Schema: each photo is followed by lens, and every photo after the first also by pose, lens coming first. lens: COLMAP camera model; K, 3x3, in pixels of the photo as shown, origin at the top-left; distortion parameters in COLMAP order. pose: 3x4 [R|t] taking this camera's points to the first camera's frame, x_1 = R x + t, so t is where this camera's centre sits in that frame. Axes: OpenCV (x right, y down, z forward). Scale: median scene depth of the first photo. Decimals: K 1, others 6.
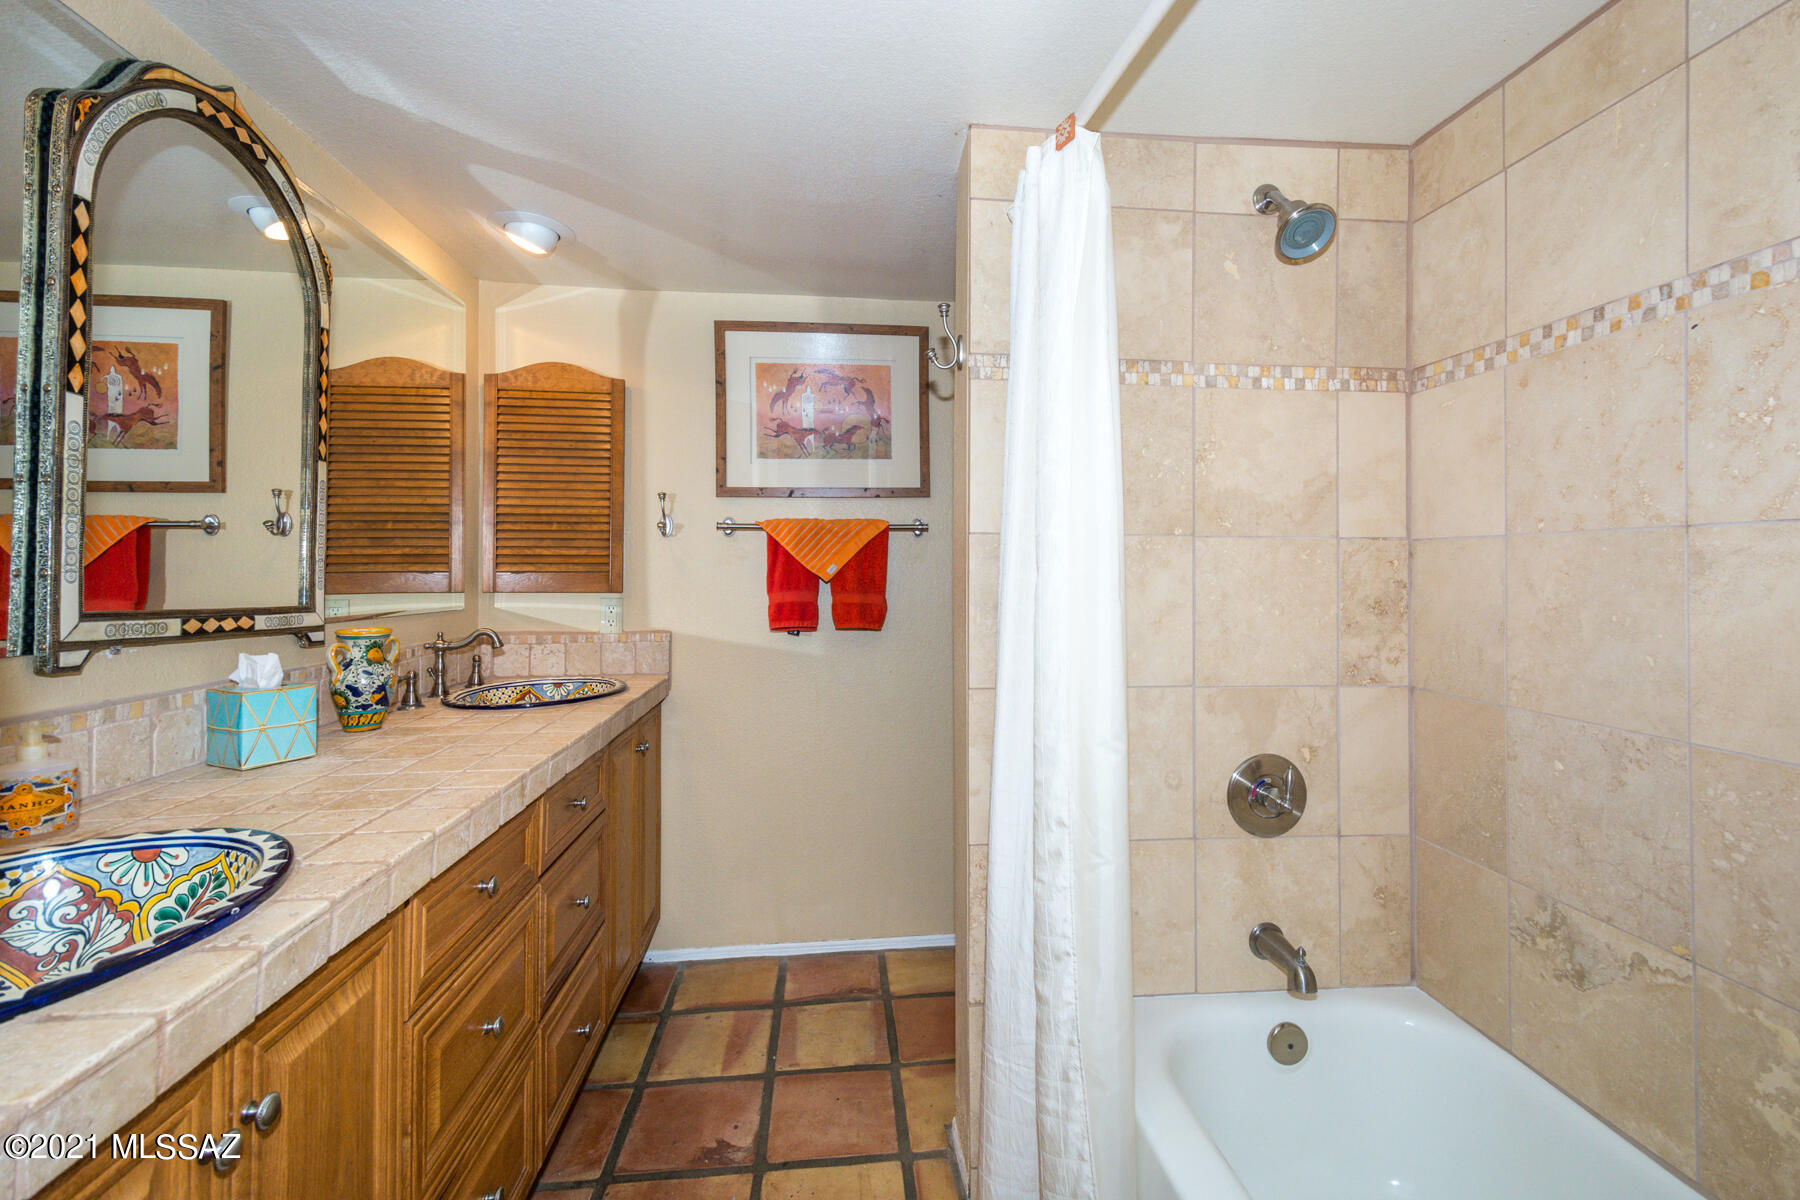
lens RADIAL K [[782.0, 0, 908.8], [0, 782.0, 567.9], [0, 0, 1]] dist [0.000167, -0.003384]
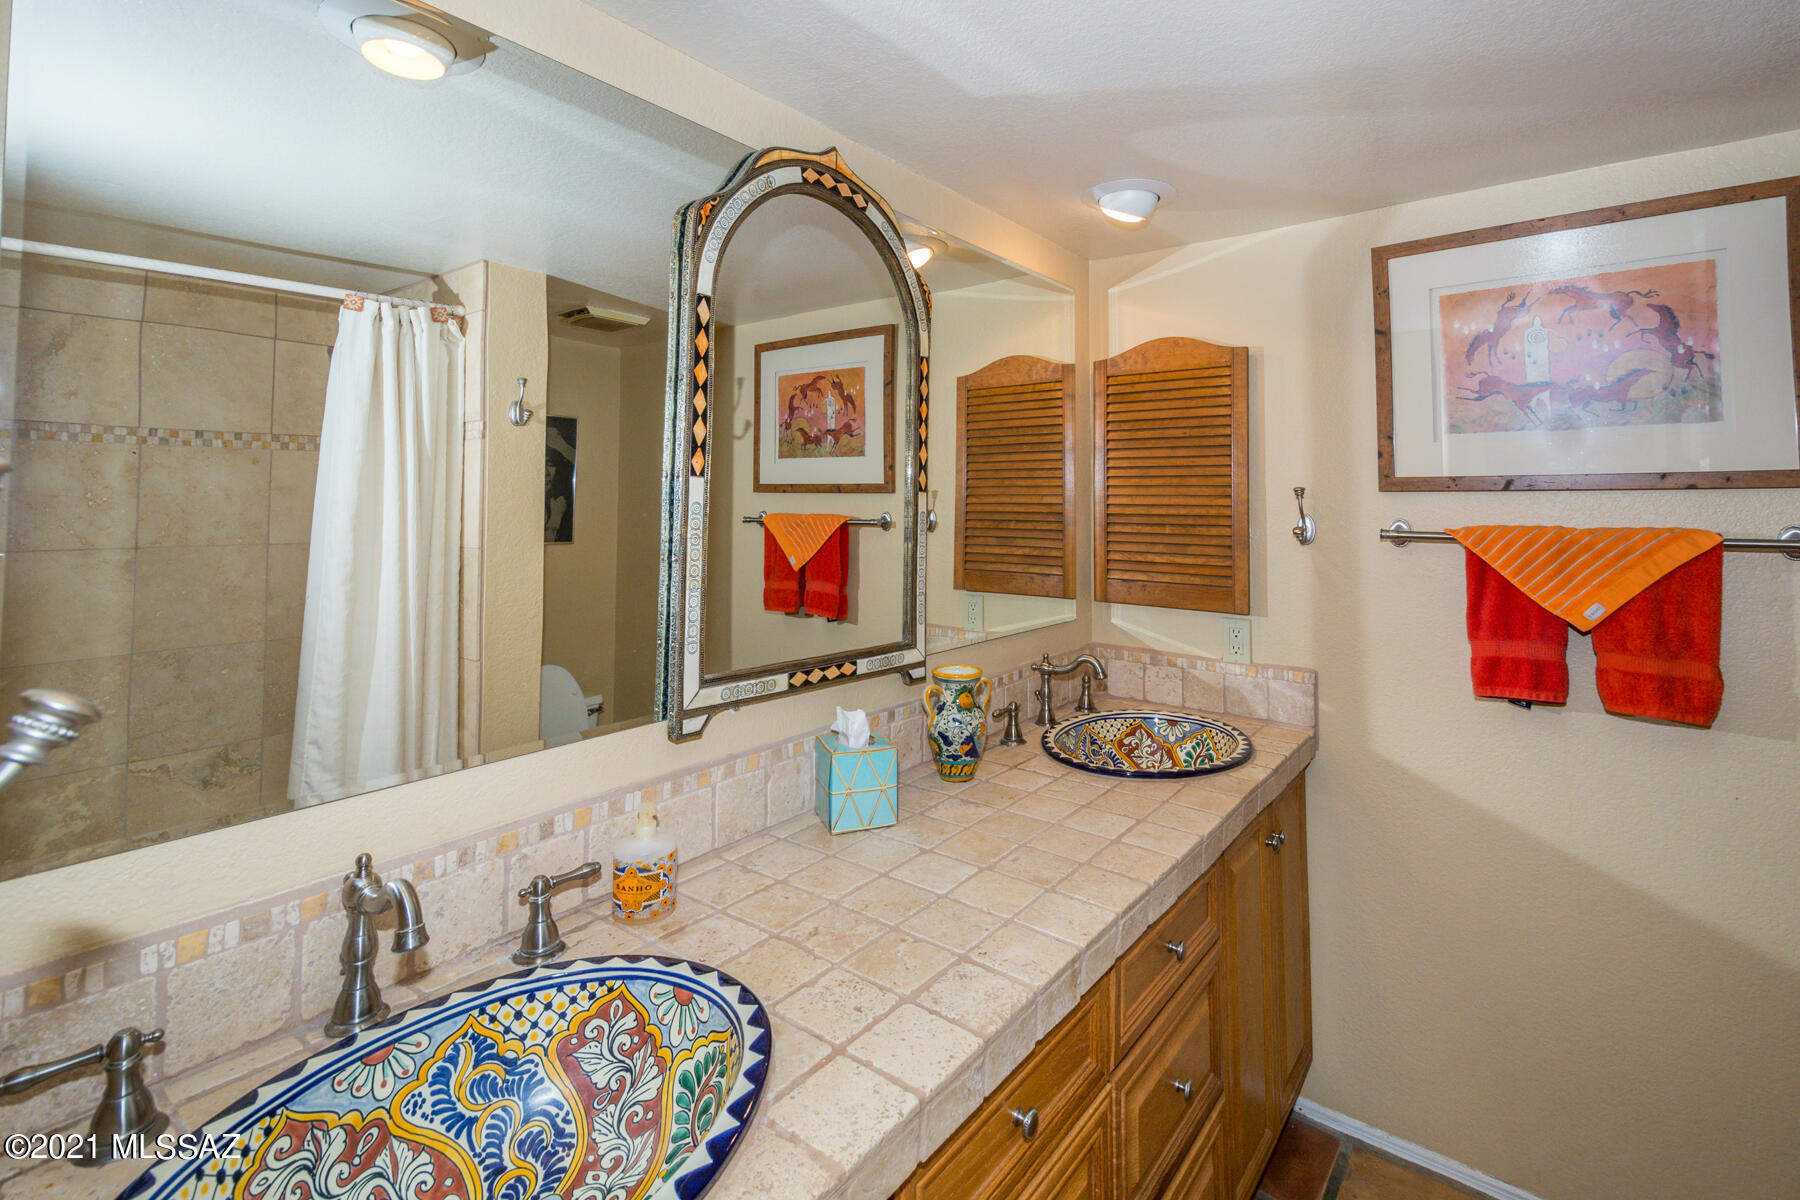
lens RADIAL K [[814.8, 0, 935.8], [0, 814.8, 460.5], [0, 0, 1]] dist [0.024970, -0.000889]
pose [[0.725678, -0.029615, -0.687396, -0.027790], [-0.001884, 0.998984, -0.045028, -0.099279], [0.688032, 0.033971, 0.724885, 0.206452]]
